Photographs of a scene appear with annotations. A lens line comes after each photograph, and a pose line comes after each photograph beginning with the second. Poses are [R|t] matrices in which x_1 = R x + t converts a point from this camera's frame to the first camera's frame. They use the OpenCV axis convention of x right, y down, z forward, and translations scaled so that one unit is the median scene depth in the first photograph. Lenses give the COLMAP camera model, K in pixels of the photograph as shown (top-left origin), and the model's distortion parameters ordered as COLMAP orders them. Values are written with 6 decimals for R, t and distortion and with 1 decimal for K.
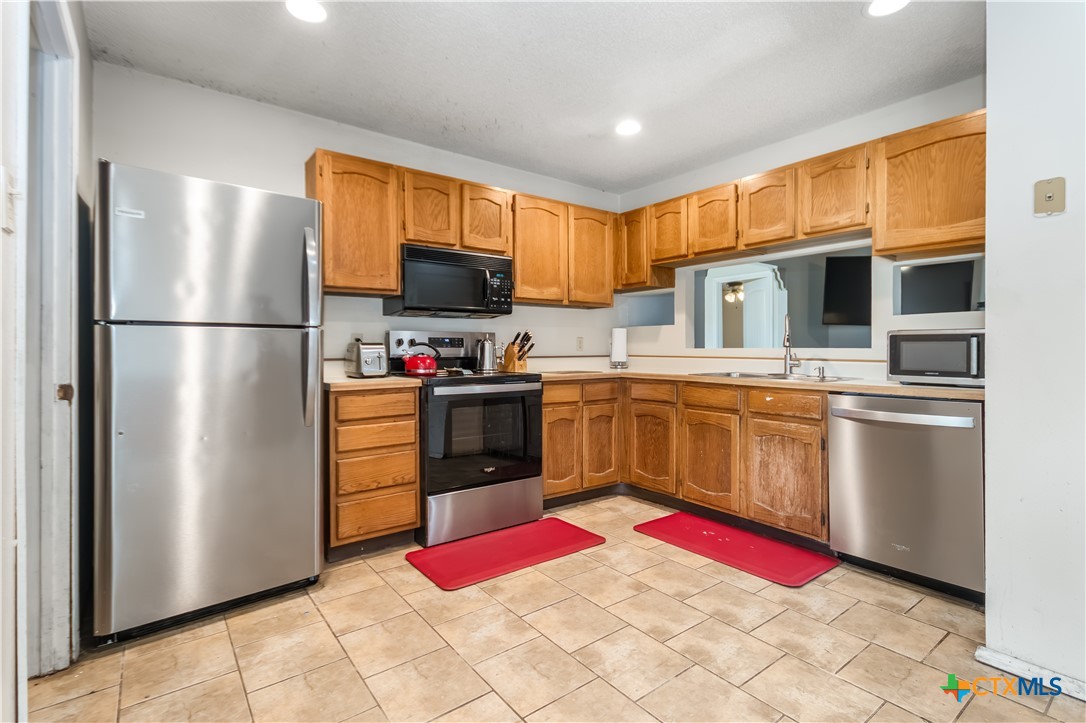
lens RADIAL K [[513.1, 0, 542.8], [0, 513.1, 351.2], [0, 0, 1]] dist [0.002368, 0.002082]
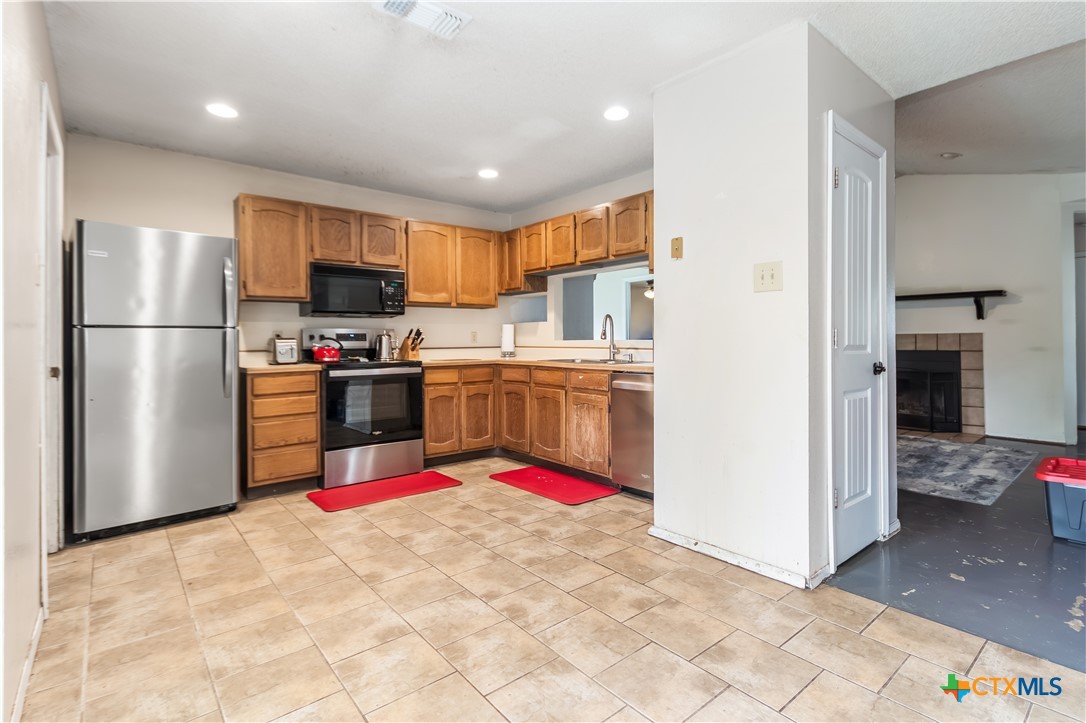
lens RADIAL K [[513.1, 0, 541.0], [0, 513.1, 341.3], [0, 0, 1]] dist [0.002368, 0.002082]
pose [[0.998861, -0.006356, 0.047299, 0.273668], [0.006566, 0.999969, -0.004276, 0.002137], [-0.047270, 0.004581, 0.998872, -0.366744]]
